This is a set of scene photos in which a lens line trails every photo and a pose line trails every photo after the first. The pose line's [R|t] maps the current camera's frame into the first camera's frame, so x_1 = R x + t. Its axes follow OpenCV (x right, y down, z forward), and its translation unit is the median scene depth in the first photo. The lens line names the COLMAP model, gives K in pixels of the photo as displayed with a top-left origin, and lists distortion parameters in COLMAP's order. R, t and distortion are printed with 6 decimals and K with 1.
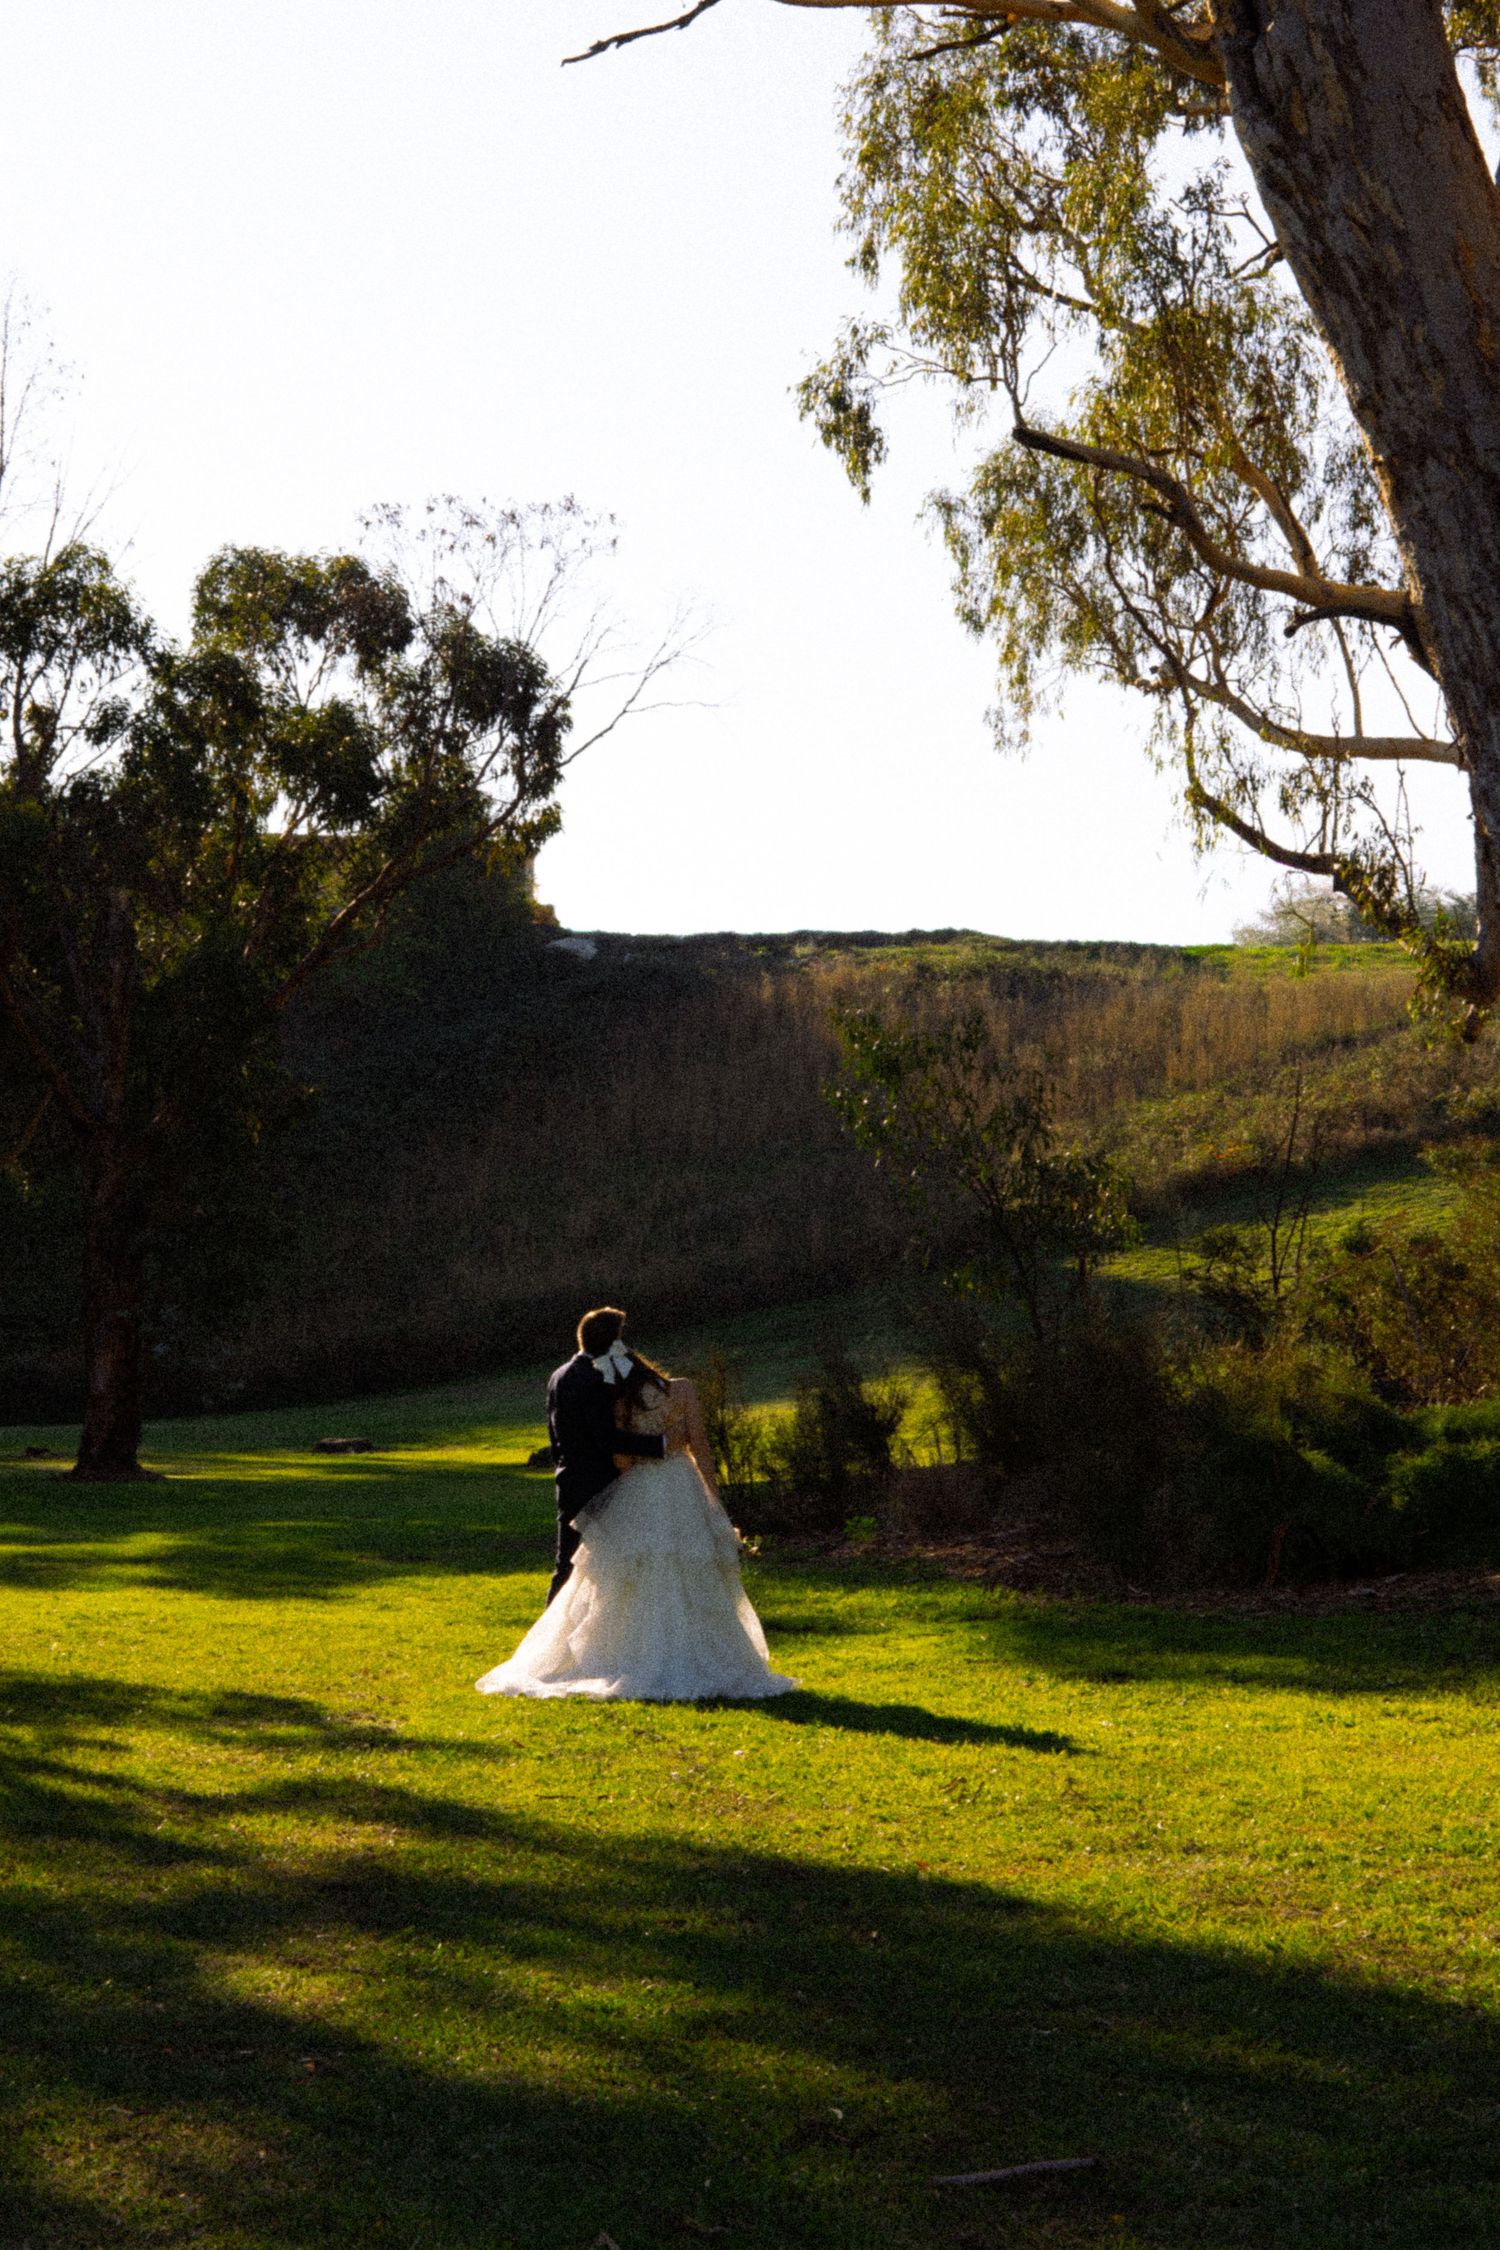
lens RADIAL K [[4462.8, 0, 748.6], [0, 4462.8, 1123.7], [0, 0, 1]] dist [0.059308, 0.000000]
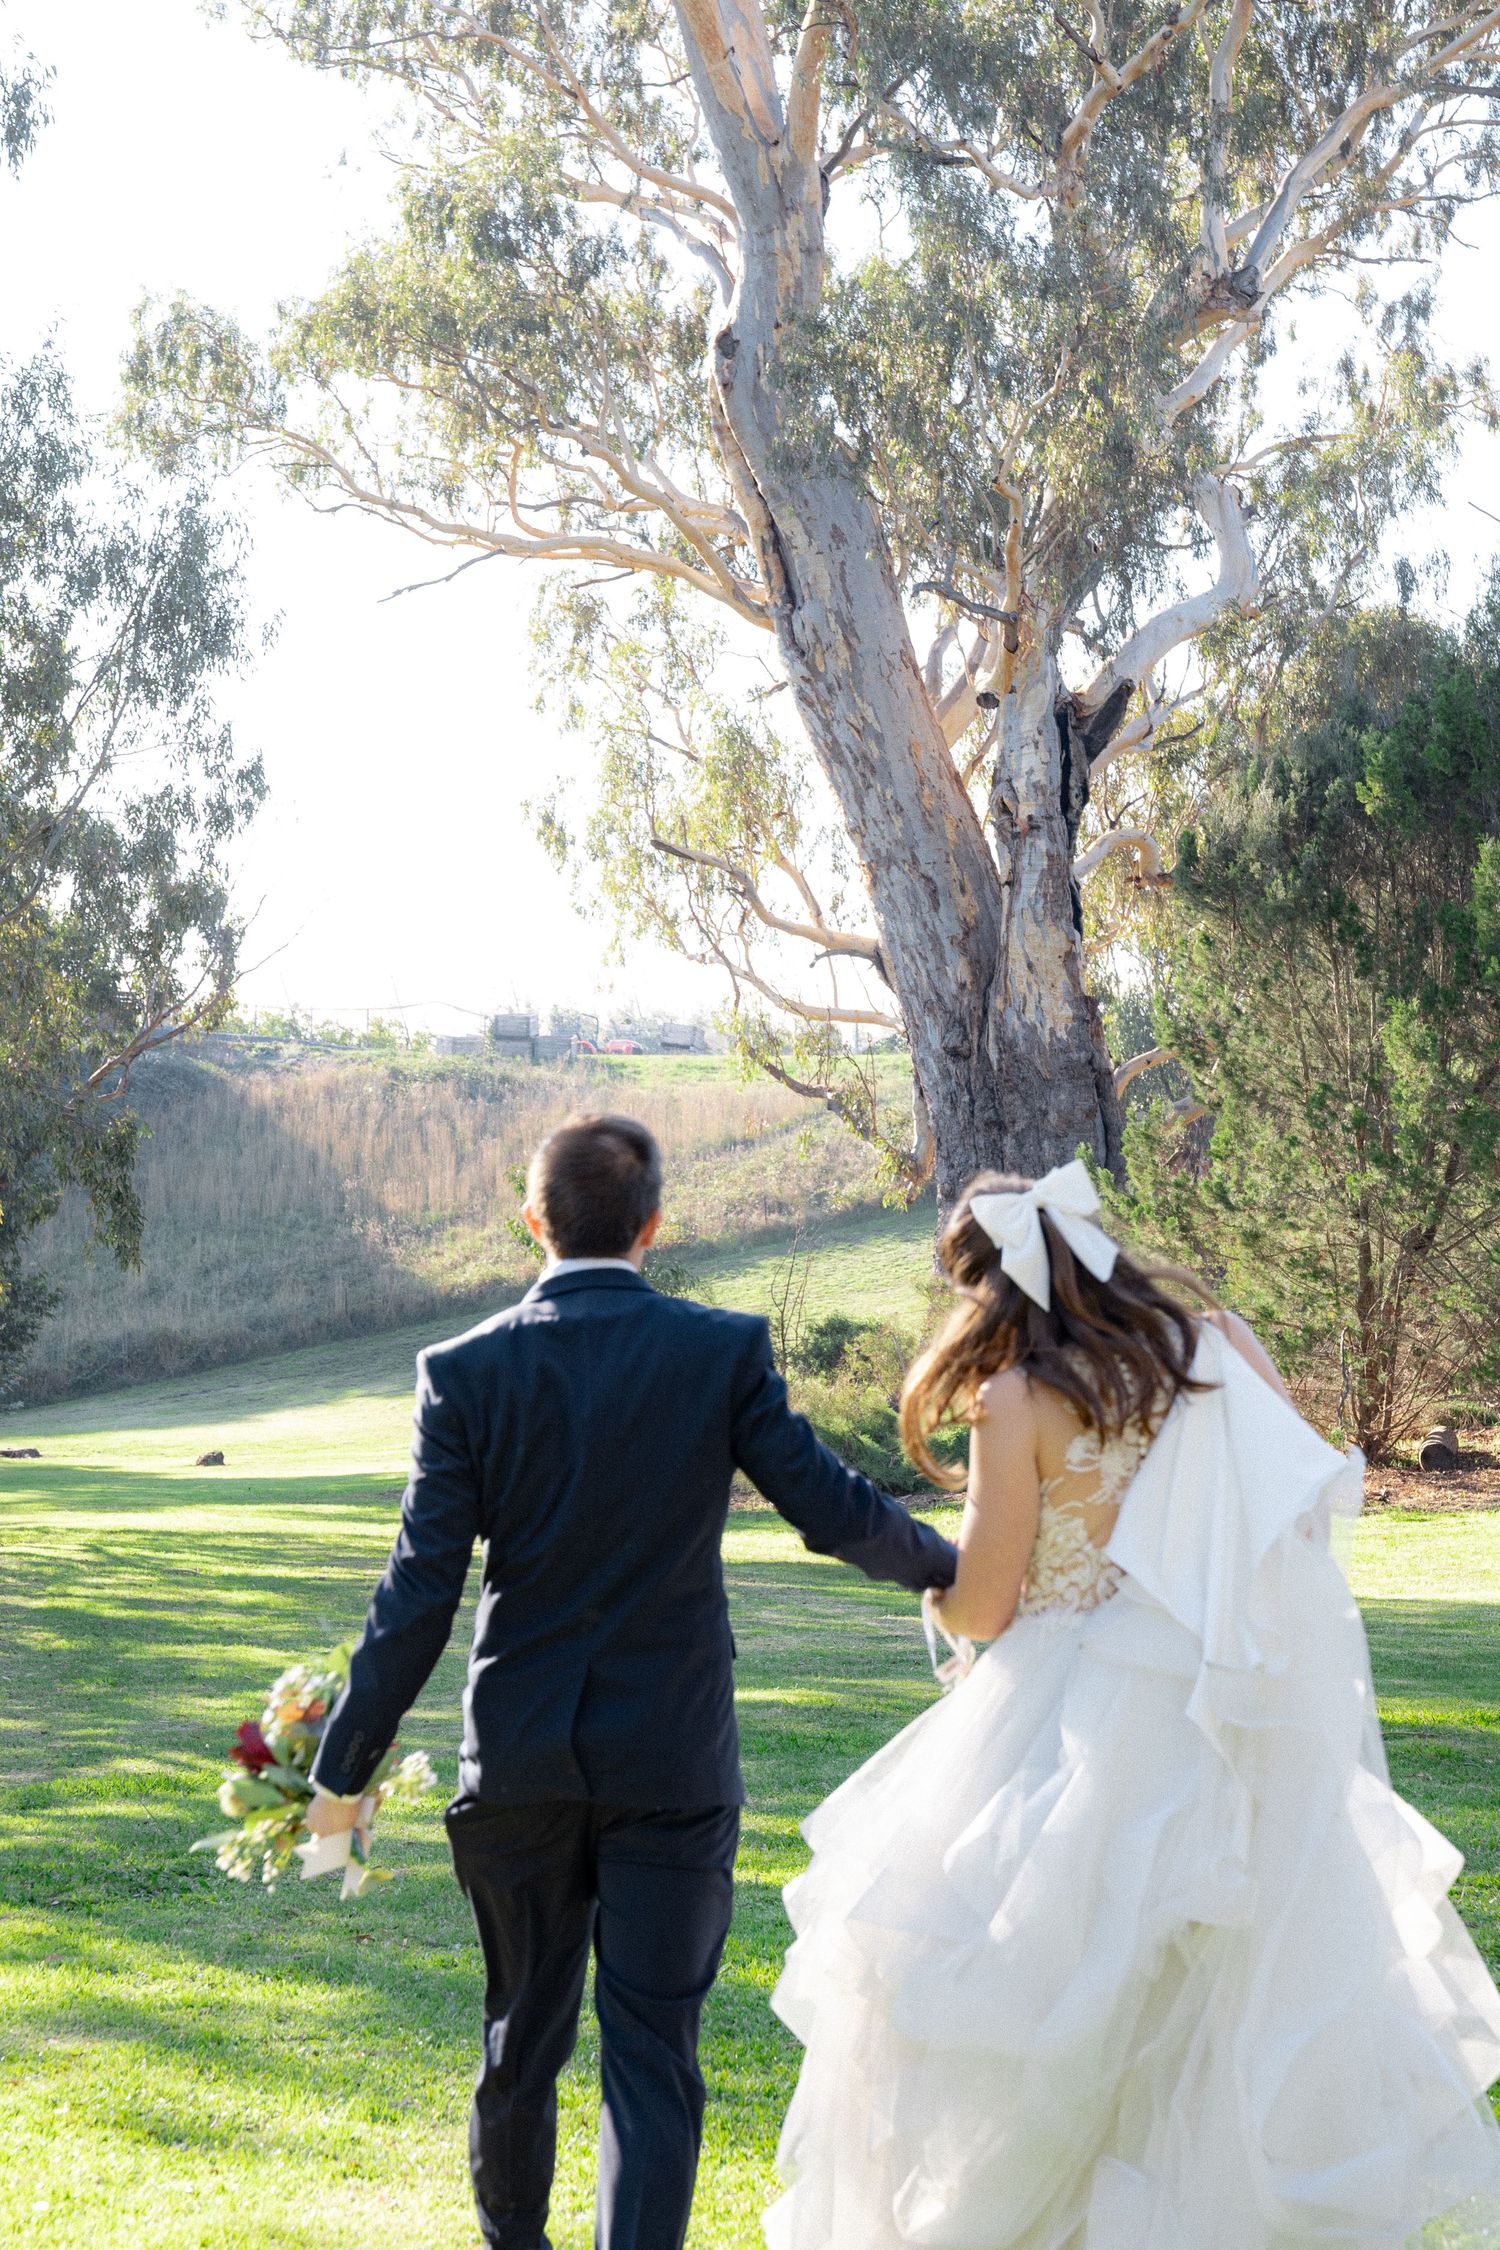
lens RADIAL K [[4462.8, 0, 750.7], [0, 4462.8, 1126.8], [0, 0, 1]] dist [0.059308, 0.000000]
pose [[0.987816, 0.017375, 0.154654, -0.157105], [-0.016291, 0.999833, -0.008270, -0.032137], [-0.154772, 0.005650, 0.987934, -0.649755]]
